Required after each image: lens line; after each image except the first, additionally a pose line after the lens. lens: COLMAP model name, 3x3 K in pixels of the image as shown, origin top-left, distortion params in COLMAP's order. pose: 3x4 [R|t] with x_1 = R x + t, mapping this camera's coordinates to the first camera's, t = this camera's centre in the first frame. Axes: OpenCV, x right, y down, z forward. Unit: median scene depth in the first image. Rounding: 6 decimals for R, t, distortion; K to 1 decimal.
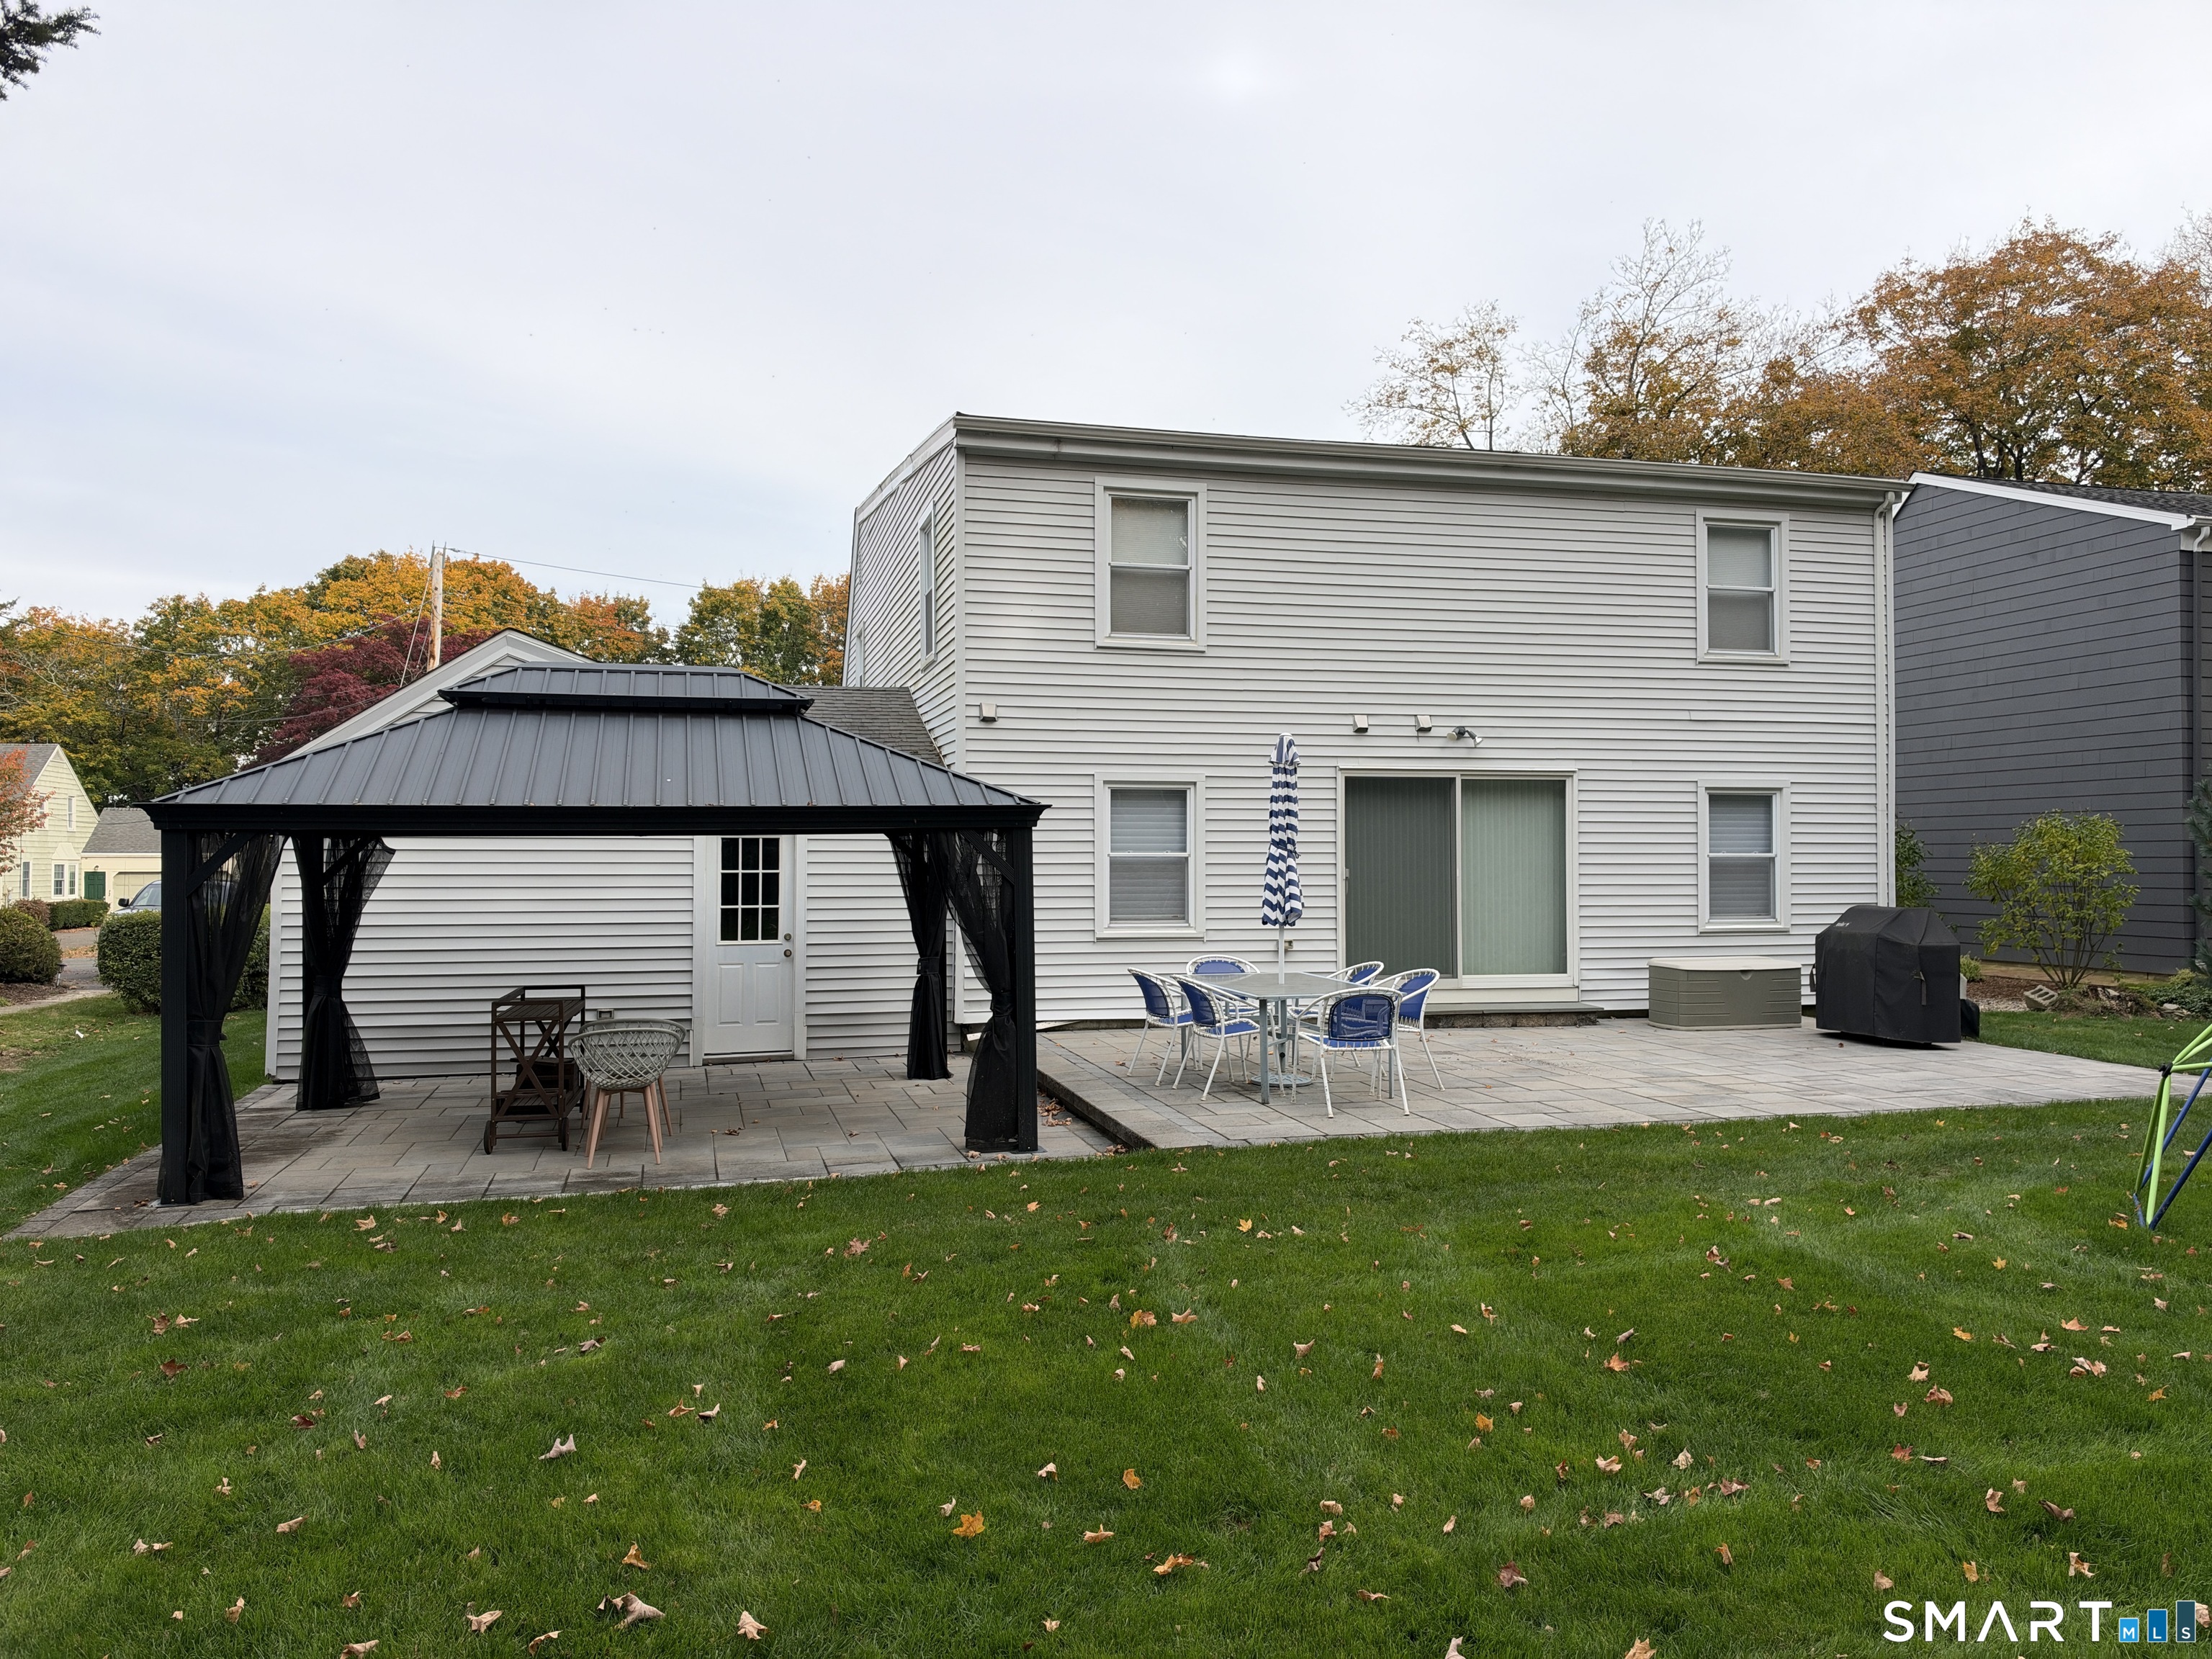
lens RADIAL K [[1570.2, 0, 1106.0], [0, 1570.2, 829.5], [0, 0, 1]] dist [0.061563, -0.094031]
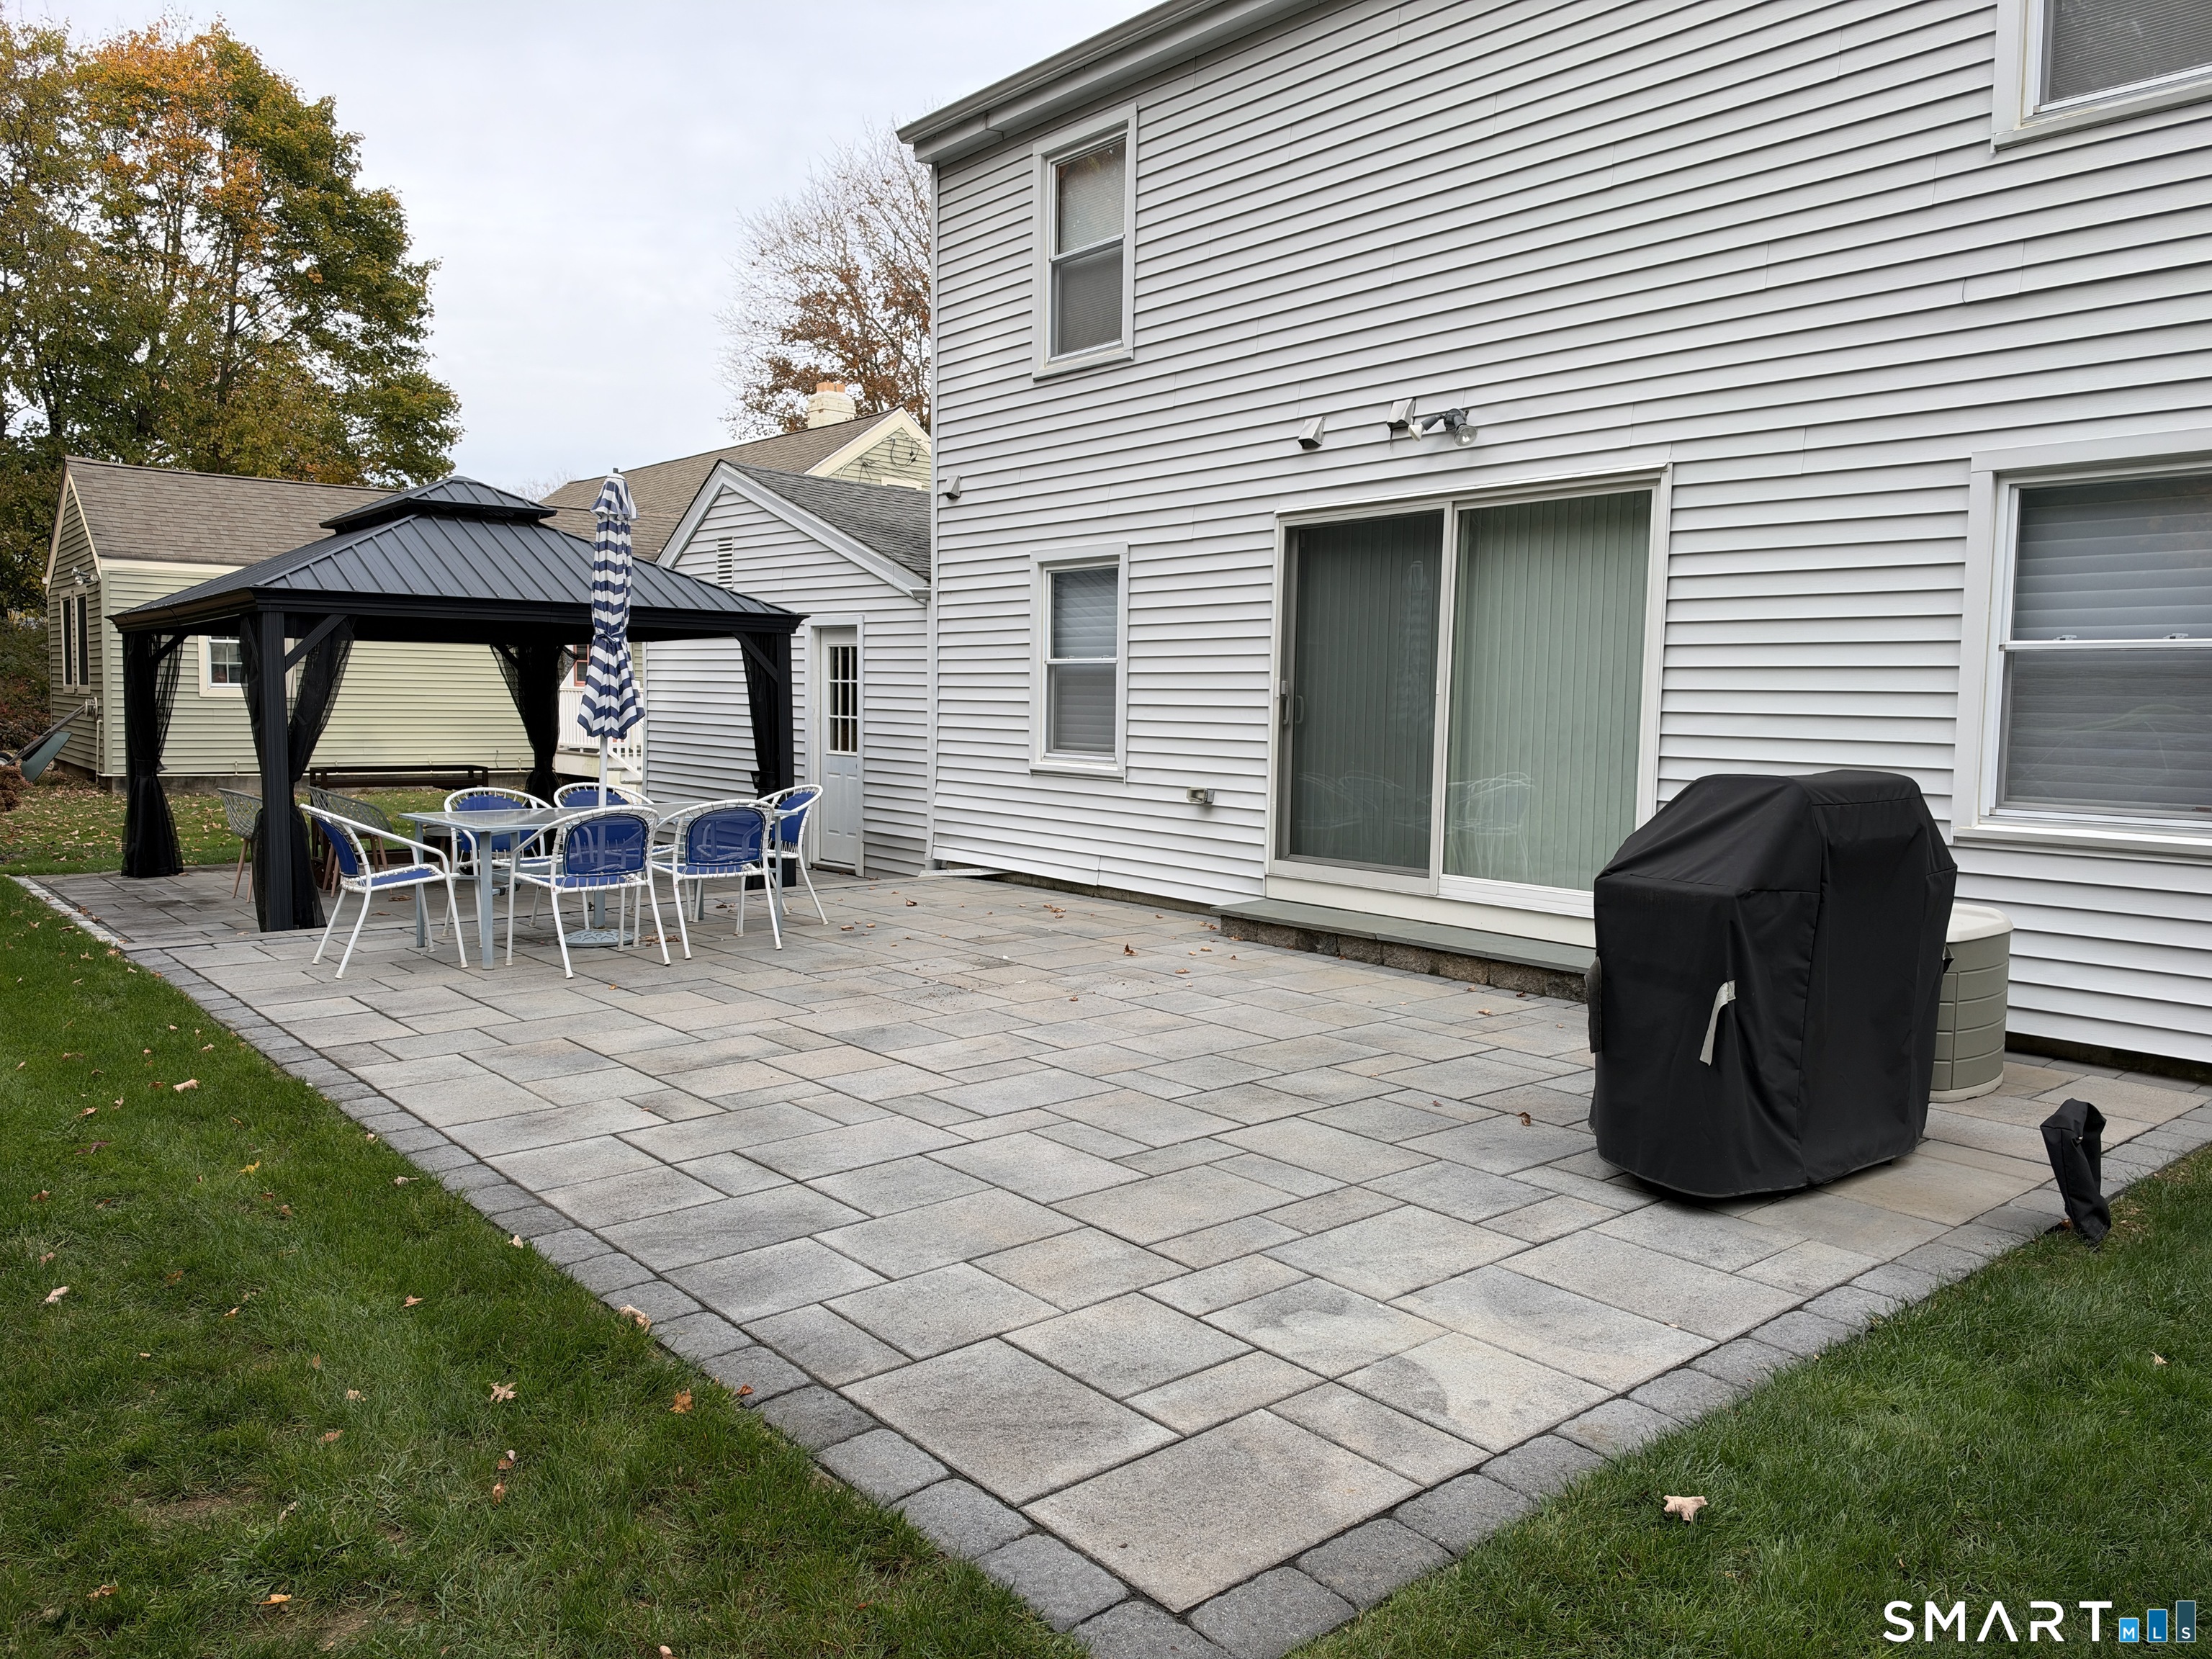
lens RADIAL K [[1570.2, 0, 1106.0], [0, 1570.2, 829.5], [0, 0, 1]] dist [0.061563, -0.094031]
pose [[0.437429, 0.081632, -0.895540, 0.675388], [0.000787, 0.995836, 0.091159, 0.027621], [0.899252, -0.040580, 0.435544, 0.667072]]
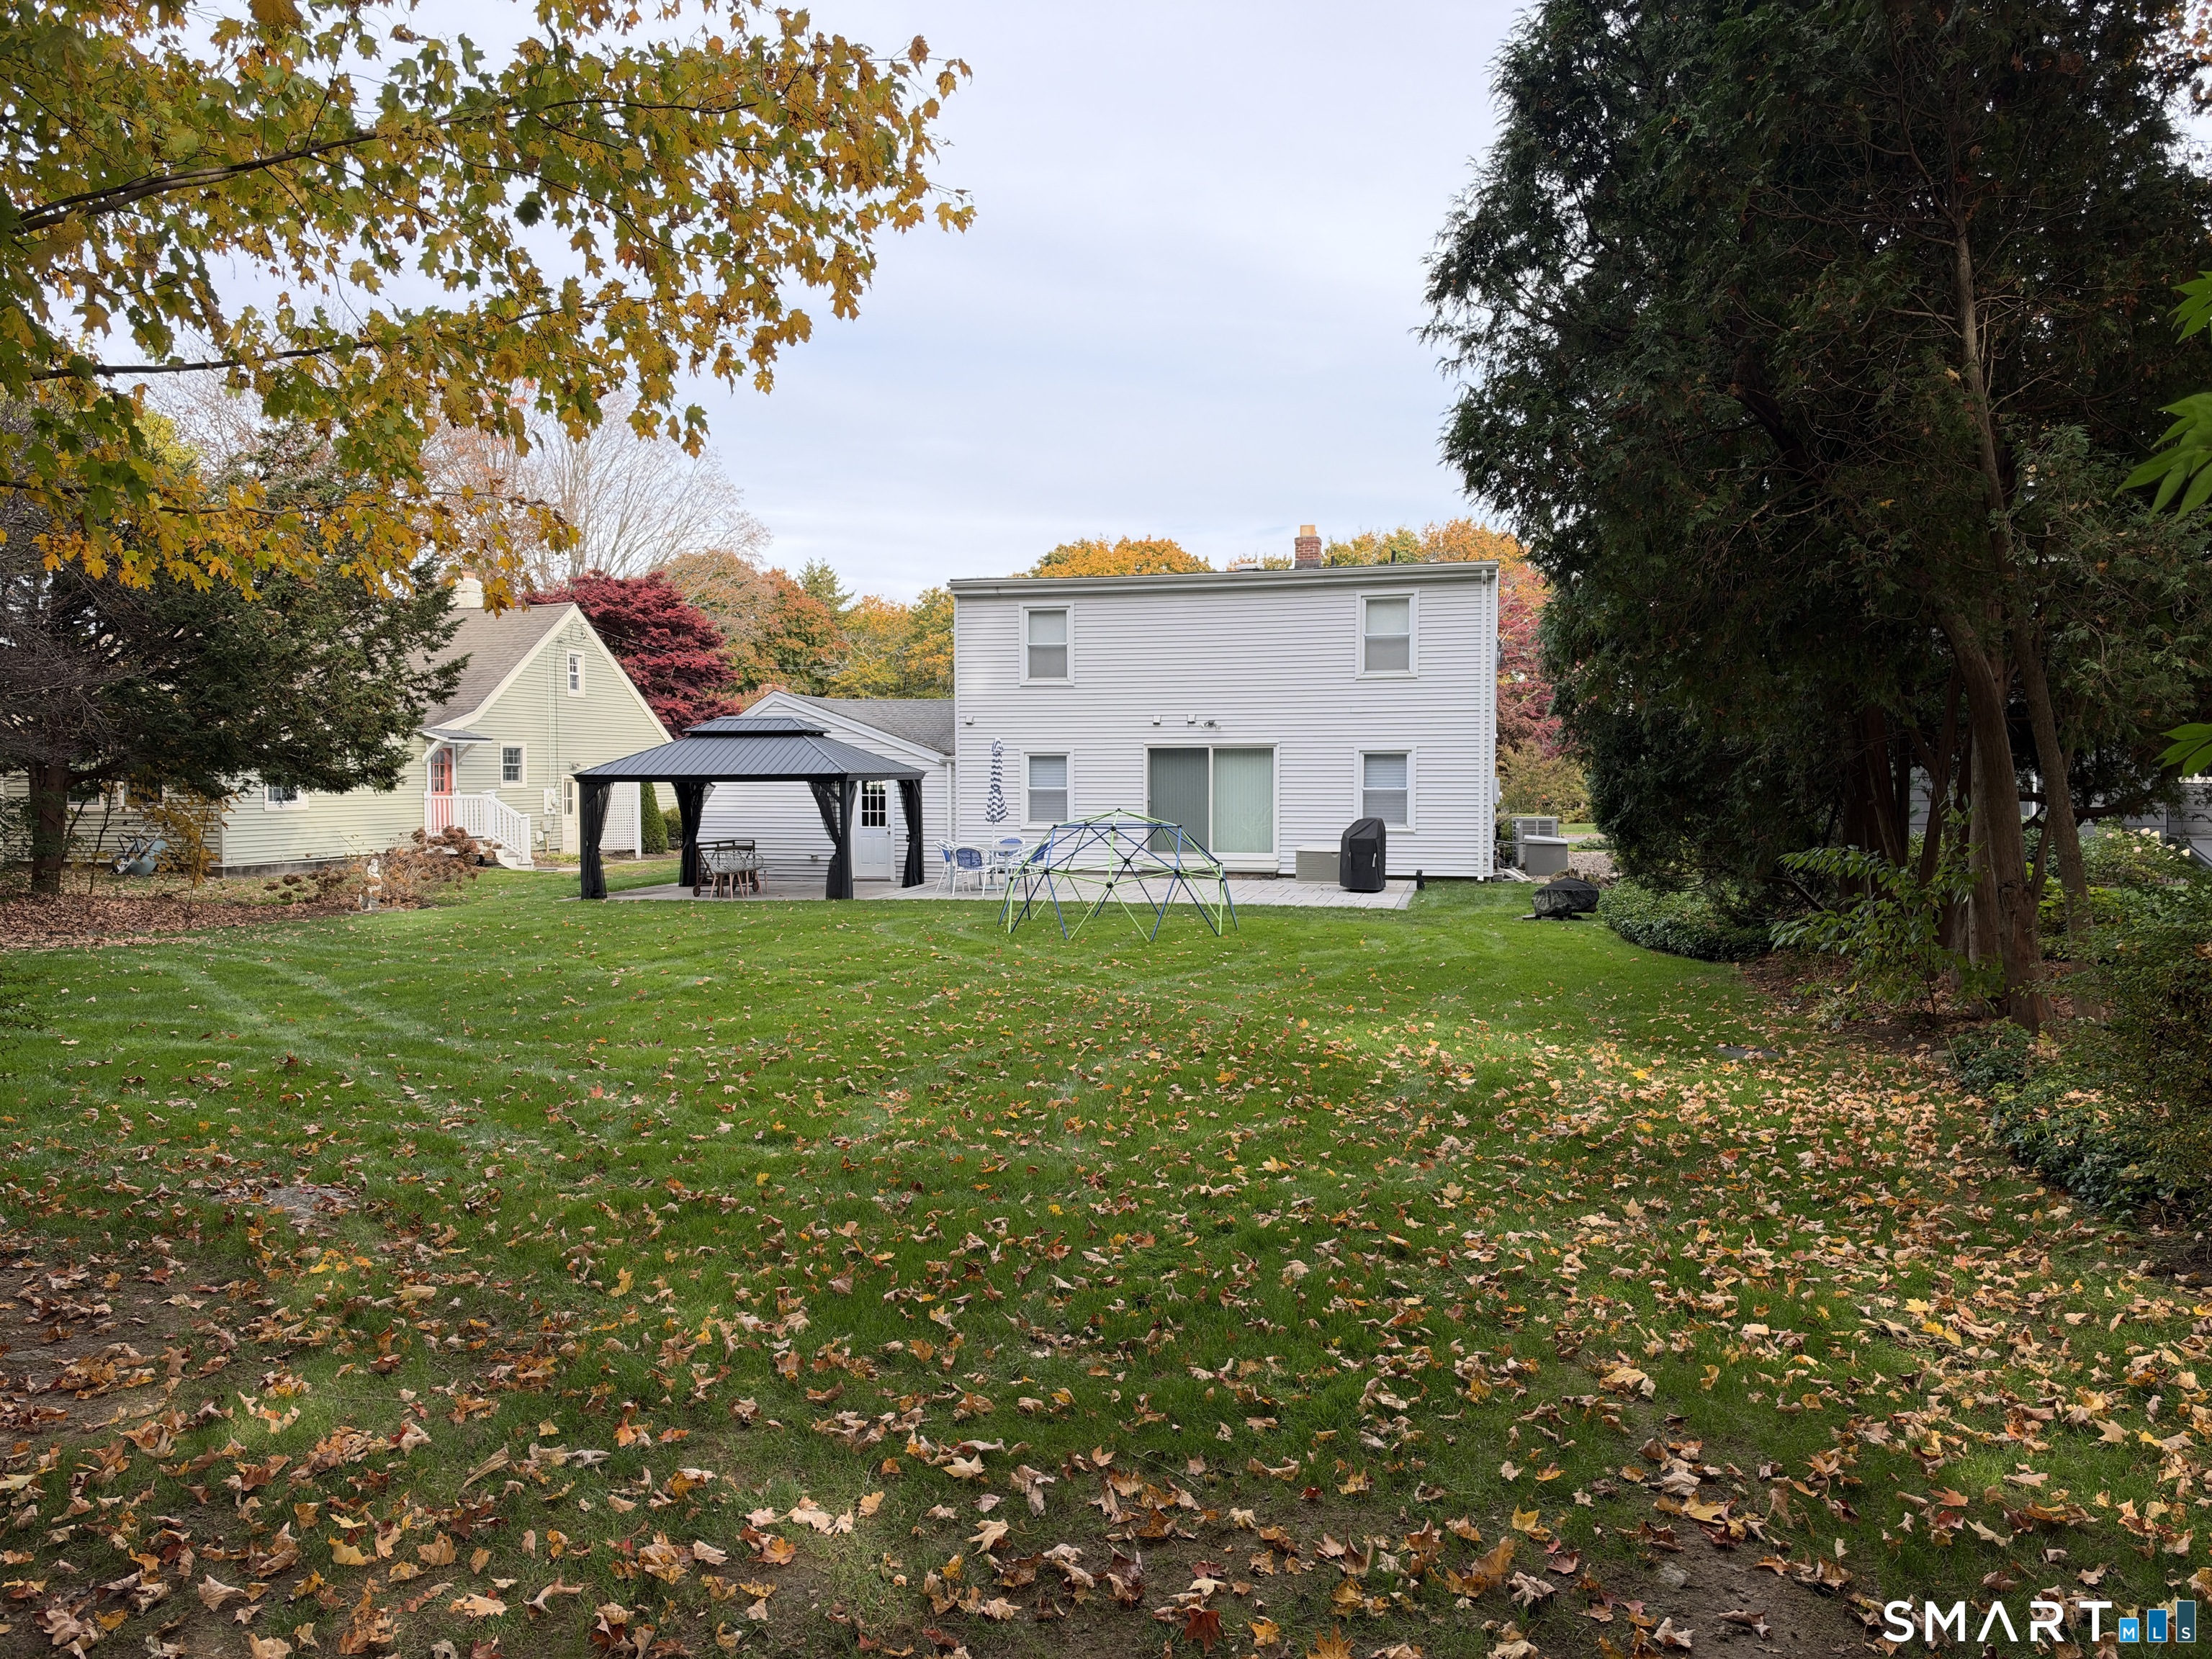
lens RADIAL K [[1570.2, 0, 1106.0], [0, 1570.2, 829.5], [0, 0, 1]] dist [0.061563, -0.094031]
pose [[0.873577, 0.017638, -0.486367, 1.043899], [0.010139, 0.998467, 0.054421, -0.038796], [0.486581, -0.052472, 0.872058, -0.704153]]
